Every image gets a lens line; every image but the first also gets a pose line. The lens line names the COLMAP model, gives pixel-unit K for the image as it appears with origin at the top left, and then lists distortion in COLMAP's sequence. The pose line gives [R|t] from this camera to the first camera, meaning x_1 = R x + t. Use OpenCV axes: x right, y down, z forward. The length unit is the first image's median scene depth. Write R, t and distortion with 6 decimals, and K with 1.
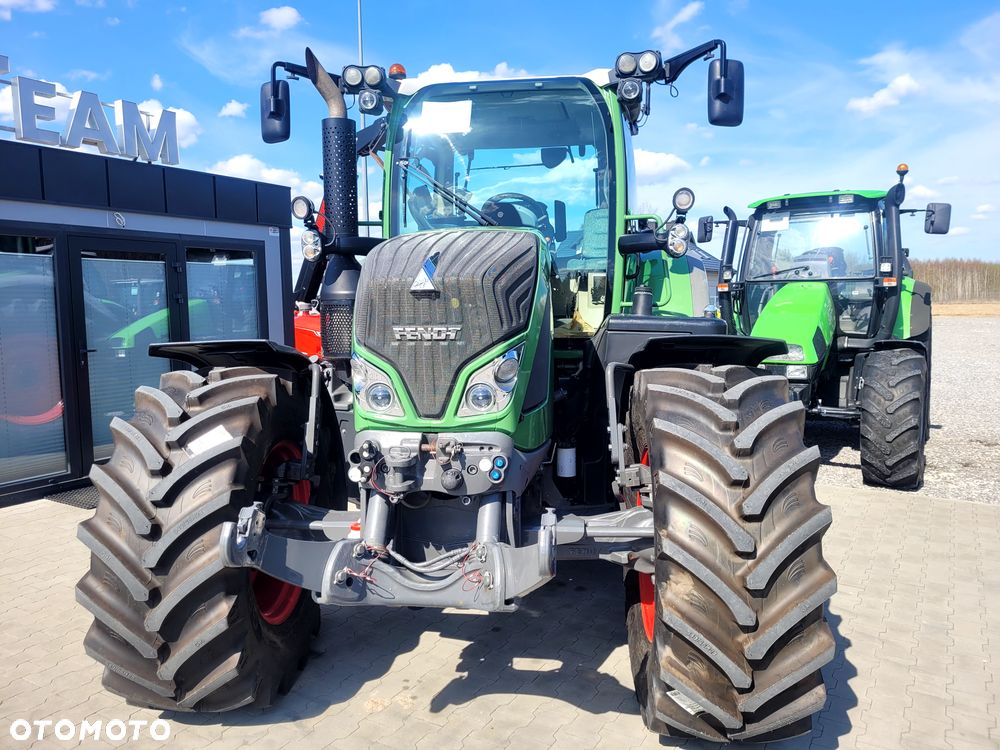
lens RADIAL K [[821.5, 0, 524.3], [0, 821.5, 374.1], [0, 0, 1]] dist [0.000742, 0.107117]
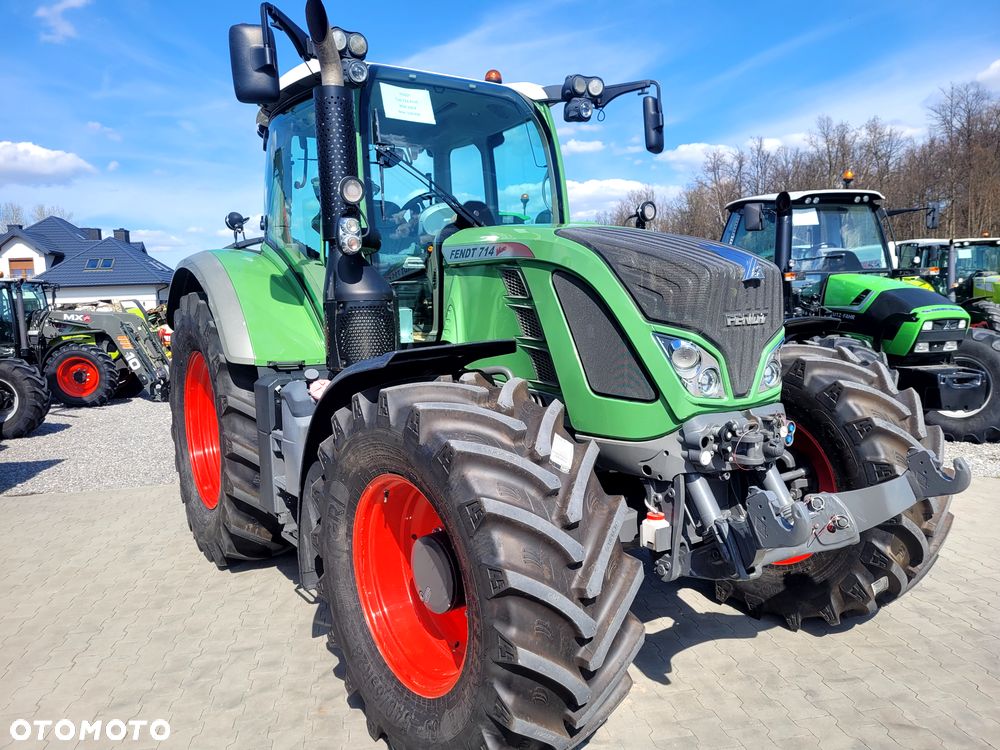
lens RADIAL K [[809.6, 0, 500.0], [0, 809.6, 375.0], [0, 0, 1]] dist [0.045376, -0.007836]
pose [[0.711087, -0.071874, 0.699420, -0.751571], [0.085910, 0.996190, 0.015028, -0.011286], [-0.697835, 0.049400, 0.714552, 0.306022]]
